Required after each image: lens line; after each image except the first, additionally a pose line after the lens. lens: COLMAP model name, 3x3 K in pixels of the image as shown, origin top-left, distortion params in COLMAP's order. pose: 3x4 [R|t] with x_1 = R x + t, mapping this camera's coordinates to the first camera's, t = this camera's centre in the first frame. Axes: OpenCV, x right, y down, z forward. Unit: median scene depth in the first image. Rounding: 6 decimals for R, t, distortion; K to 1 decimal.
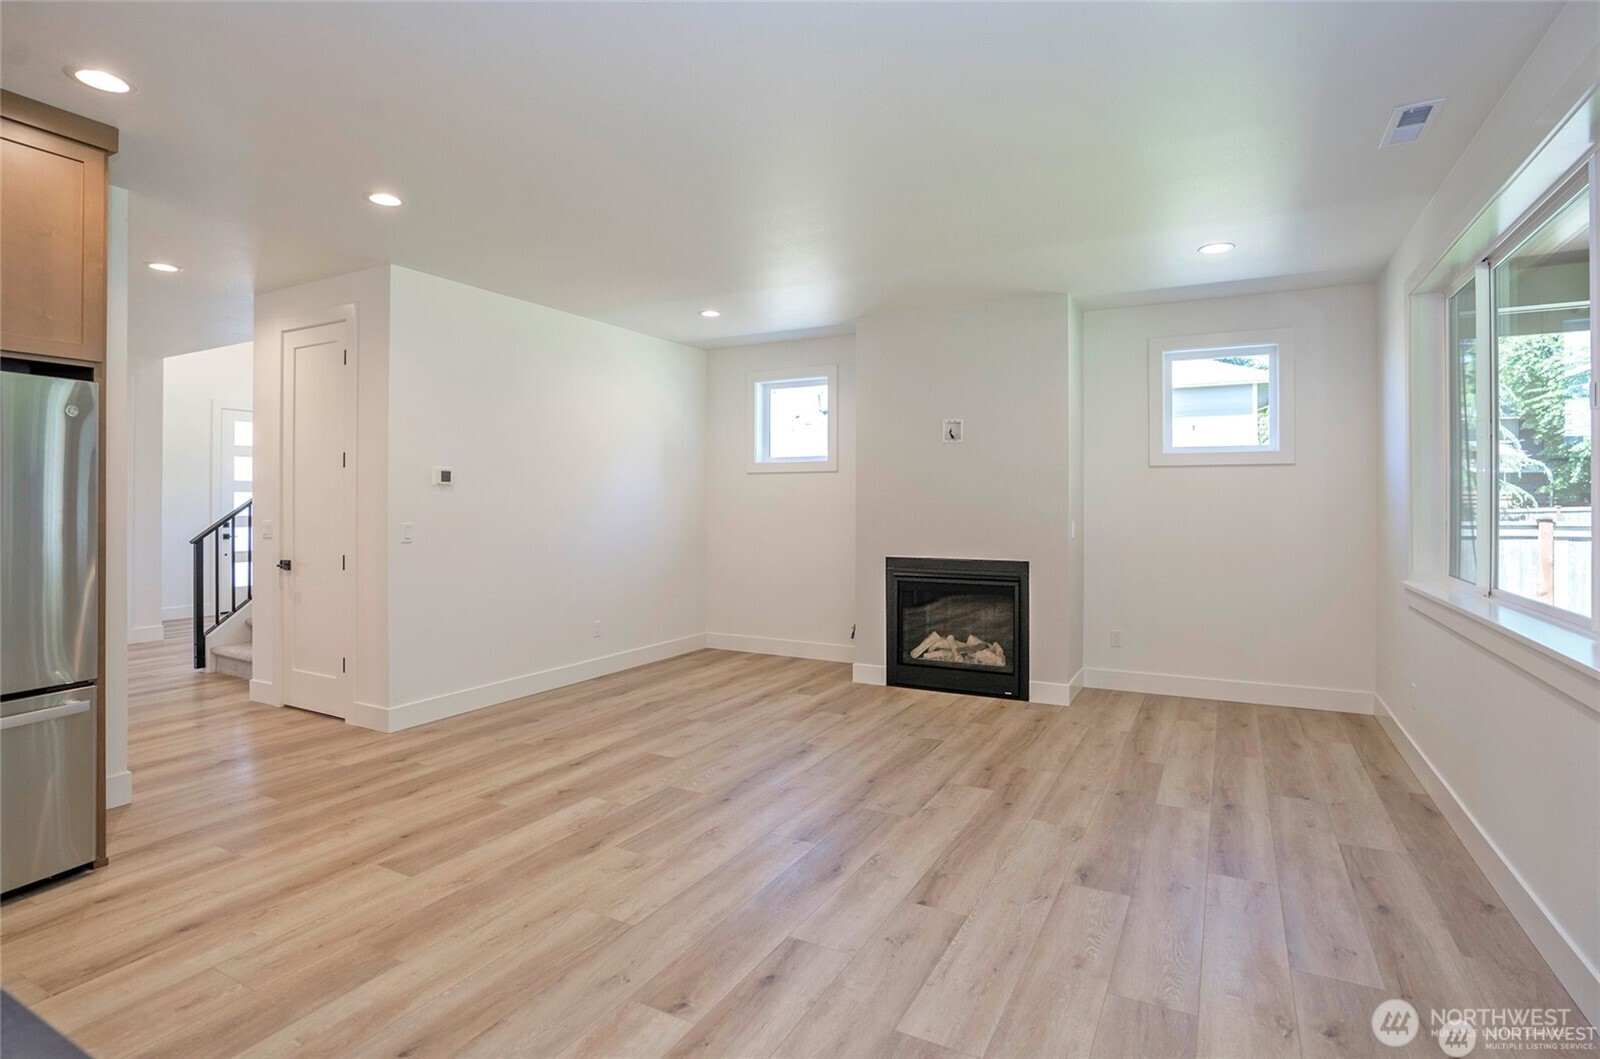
lens RADIAL K [[780.4, 0, 828.1], [0, 780.4, 498.6], [0, 0, 1]] dist [-0.047454, 0.011253]
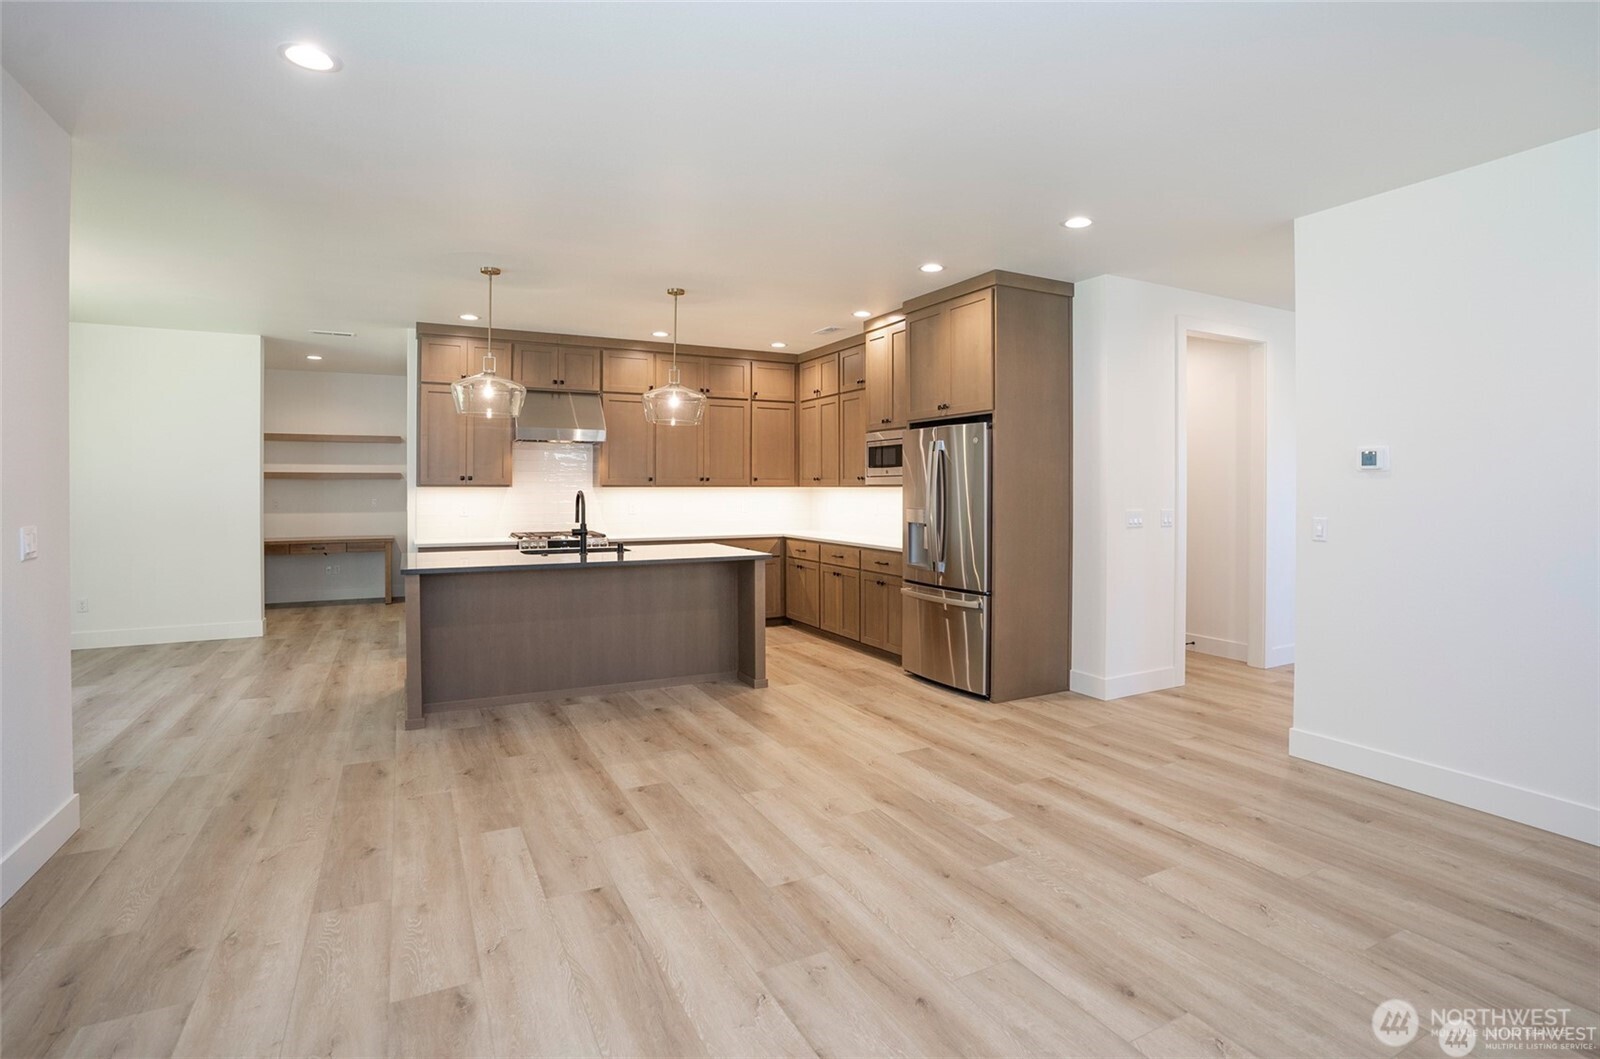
lens RADIAL K [[780.4, 0, 808.6], [0, 780.4, 490.5], [0, 0, 1]] dist [-0.047454, 0.011253]
pose [[-0.570862, 0.001356, -0.821045, 0.577718], [0.003130, 0.999995, -0.000524, 0.002425], [0.821040, -0.002869, -0.570864, 1.320700]]
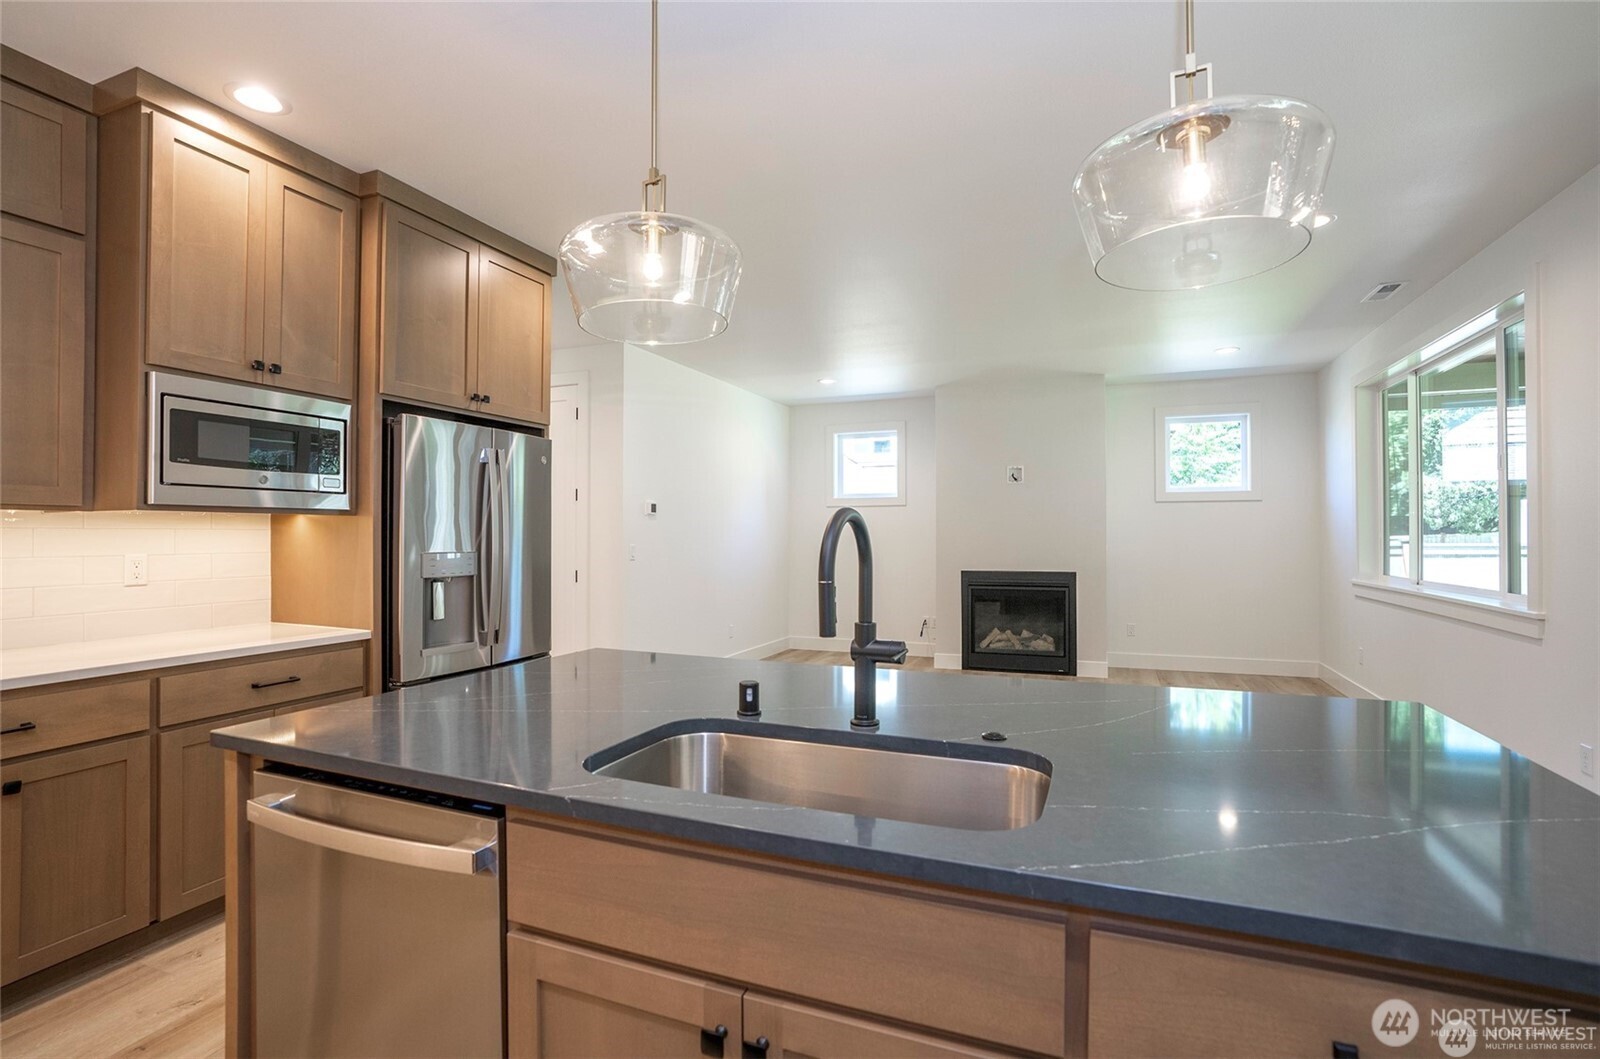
lens RADIAL K [[780.4, 0, 765.7], [0, 780.4, 527.3], [0, 0, 1]] dist [-0.047454, 0.011253]
pose [[0.994779, -0.002028, 0.102035, -0.545533], [0.002883, 0.999962, -0.008229, 0.017189], [-0.102015, 0.008480, 0.994747, -0.371013]]
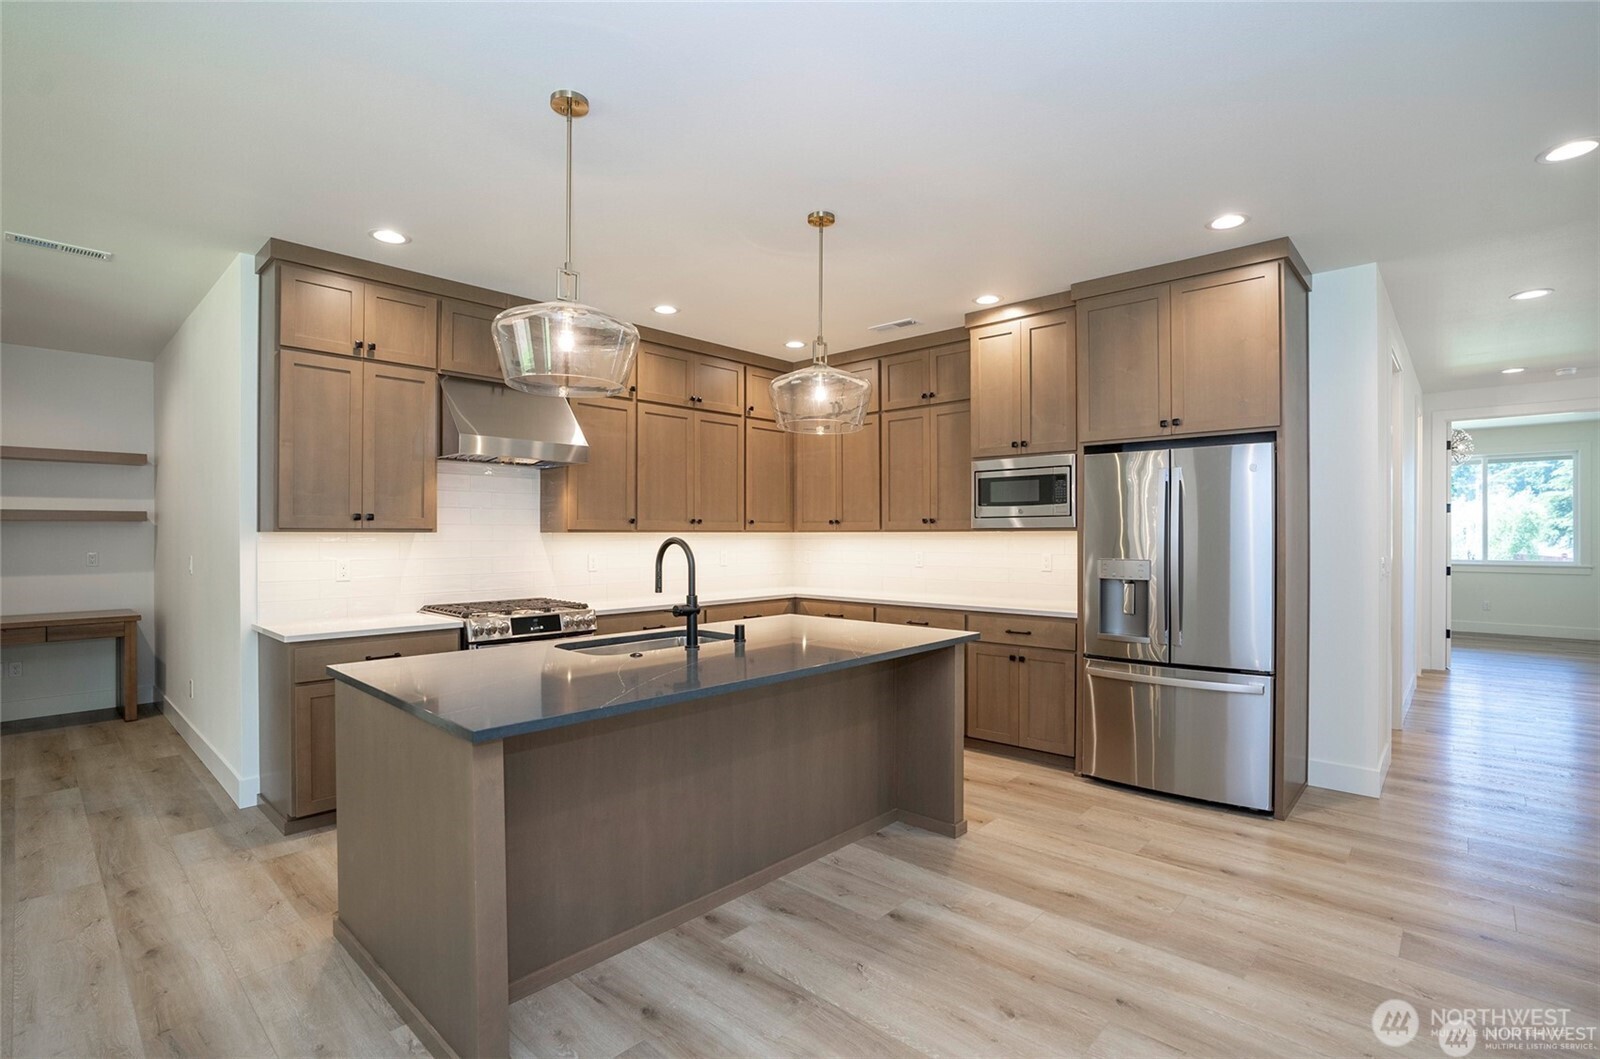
lens RADIAL K [[745.7, 0, 805.8], [0, 745.7, 537.0], [0, 0, 1]] dist [-0.022578, 0.003925]
pose [[-0.262880, 0.003508, -0.964822, 0.356672], [0.008127, 0.999966, 0.001421, 0.000310], [0.964794, -0.007468, -0.262899, 0.436391]]
